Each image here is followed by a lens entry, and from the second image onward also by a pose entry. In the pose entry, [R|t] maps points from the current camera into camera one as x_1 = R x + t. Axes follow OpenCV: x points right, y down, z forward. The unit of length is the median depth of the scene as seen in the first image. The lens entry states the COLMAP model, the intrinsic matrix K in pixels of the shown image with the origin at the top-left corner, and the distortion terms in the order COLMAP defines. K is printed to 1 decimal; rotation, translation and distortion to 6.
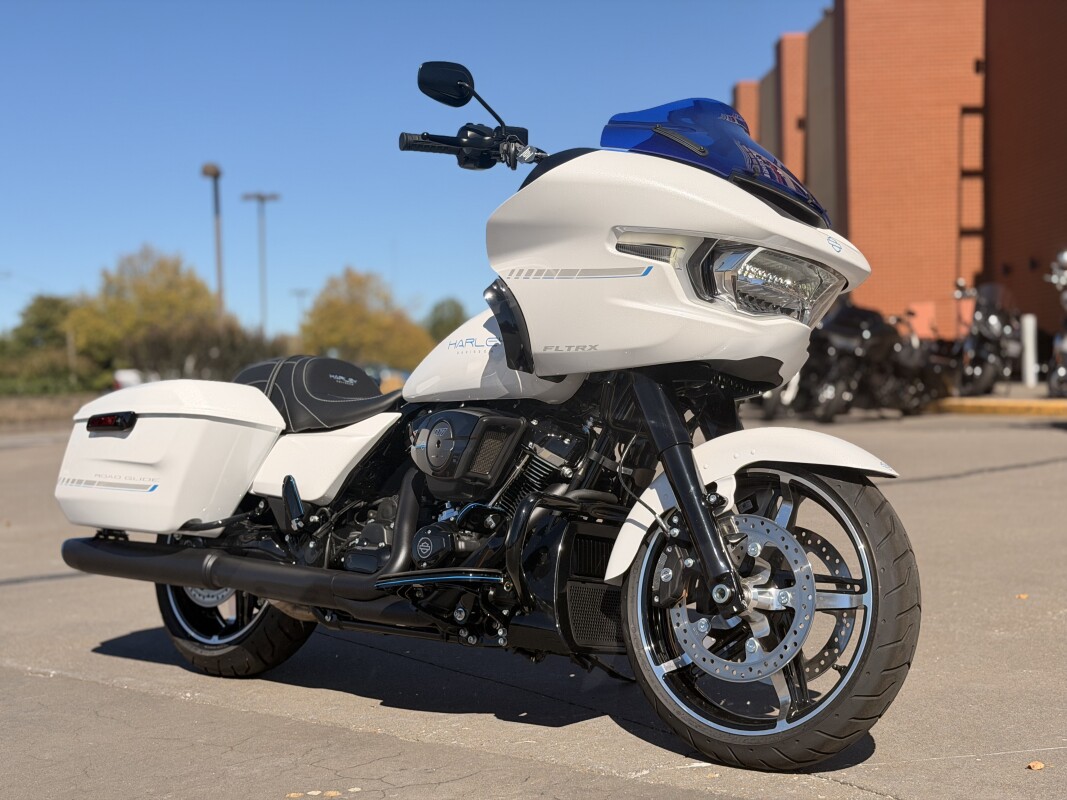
lens RADIAL K [[1396.1, 0, 533.5], [0, 1396.1, 400.0], [0, 0, 1]] dist [0.064041, 0.017254]
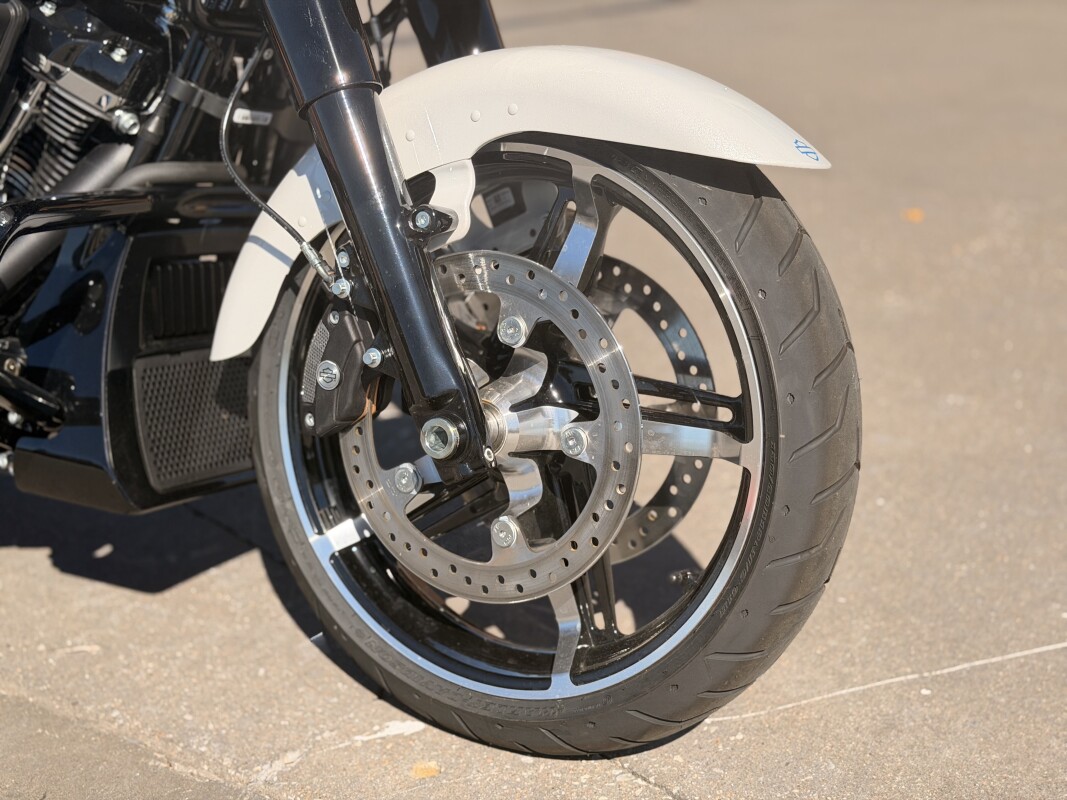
lens RADIAL K [[1396.1, 0, 533.5], [0, 1396.1, 400.0], [0, 0, 1]] dist [0.064041, 0.017254]
pose [[0.988376, -0.039512, 0.146807, 0.094755], [-0.015004, 0.935573, 0.352813, -0.033136], [-0.151289, -0.350915, 0.924105, 0.558344]]
